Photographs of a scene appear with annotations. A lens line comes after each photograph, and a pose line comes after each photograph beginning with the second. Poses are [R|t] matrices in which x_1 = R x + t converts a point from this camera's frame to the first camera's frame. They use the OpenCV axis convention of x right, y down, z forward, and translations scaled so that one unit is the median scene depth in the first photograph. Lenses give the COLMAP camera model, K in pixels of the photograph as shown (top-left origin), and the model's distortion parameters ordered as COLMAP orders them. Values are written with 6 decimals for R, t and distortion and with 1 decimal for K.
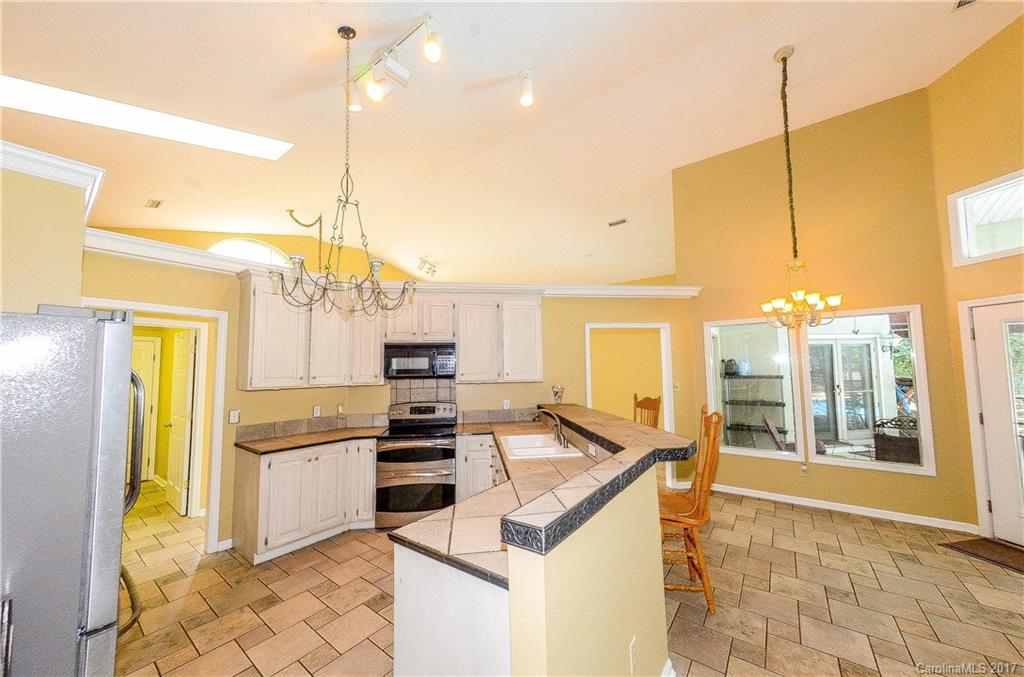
lens RADIAL K [[356.5, 0, 514.4], [0, 356.5, 347.2], [0, 0, 1]] dist [-0.000231, -0.000080]
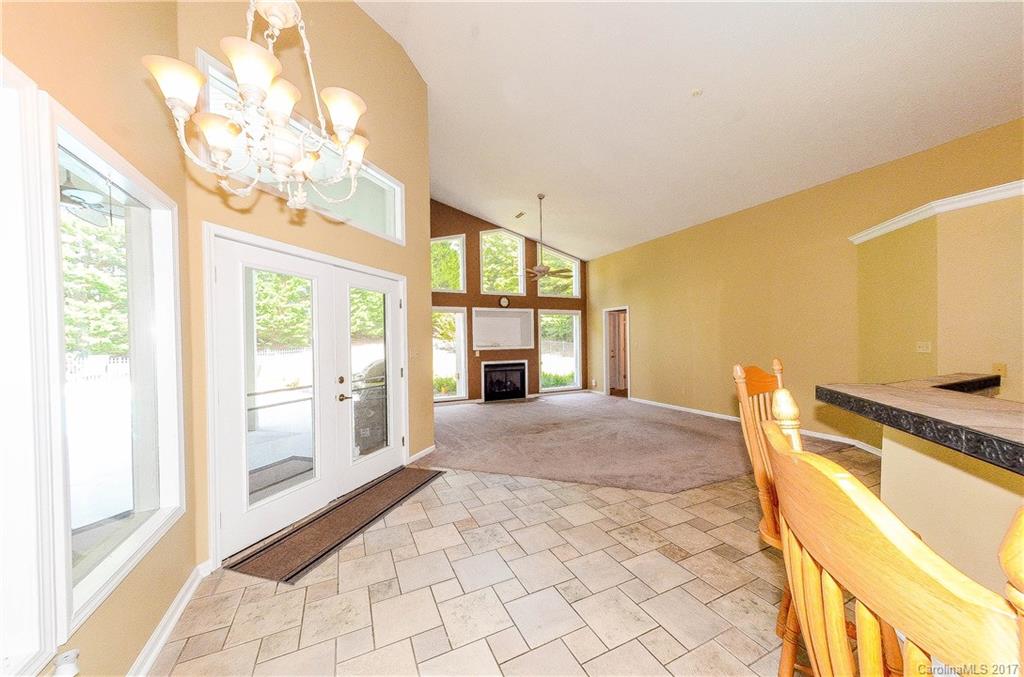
lens RADIAL K [[356.5, 0, 514.4], [0, 356.5, 347.2], [0, 0, 1]] dist [-0.000231, -0.000080]
pose [[-0.885677, 0.021066, 0.463825, 0.417063], [-0.001160, 0.998867, -0.047583, 0.118164], [-0.464301, -0.042681, -0.884648, 1.175109]]
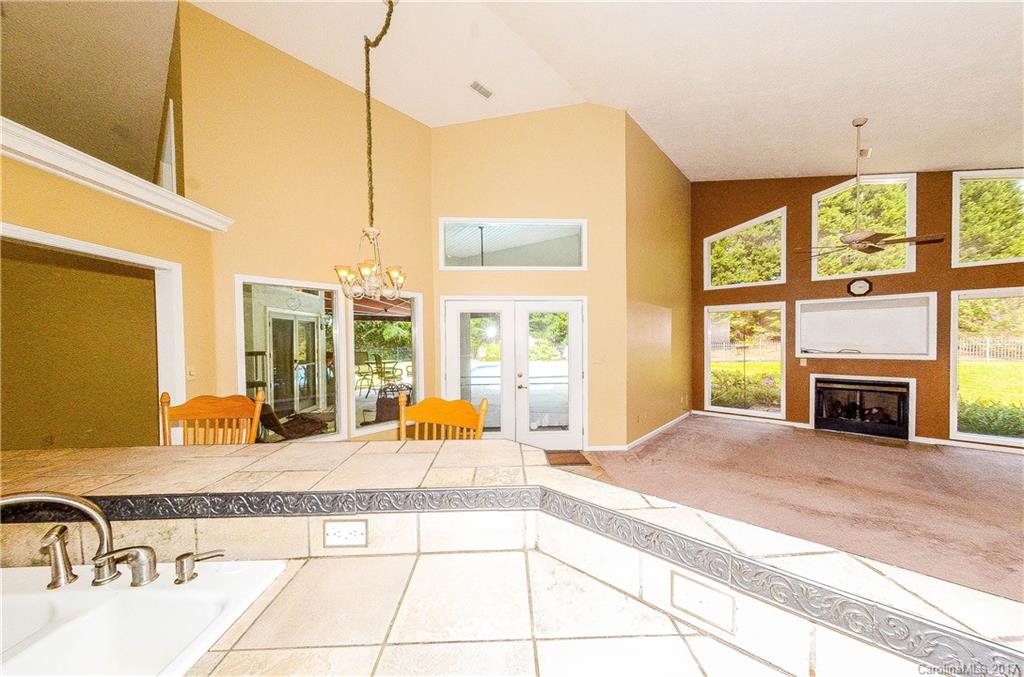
lens RADIAL K [[356.5, 0, 514.4], [0, 356.5, 347.2], [0, 0, 1]] dist [-0.000231, -0.000080]
pose [[0.098864, -0.009737, 0.995053, -0.114471], [-0.055952, 0.998316, 0.015328, 0.035129], [-0.993527, -0.057191, 0.098153, 0.509944]]
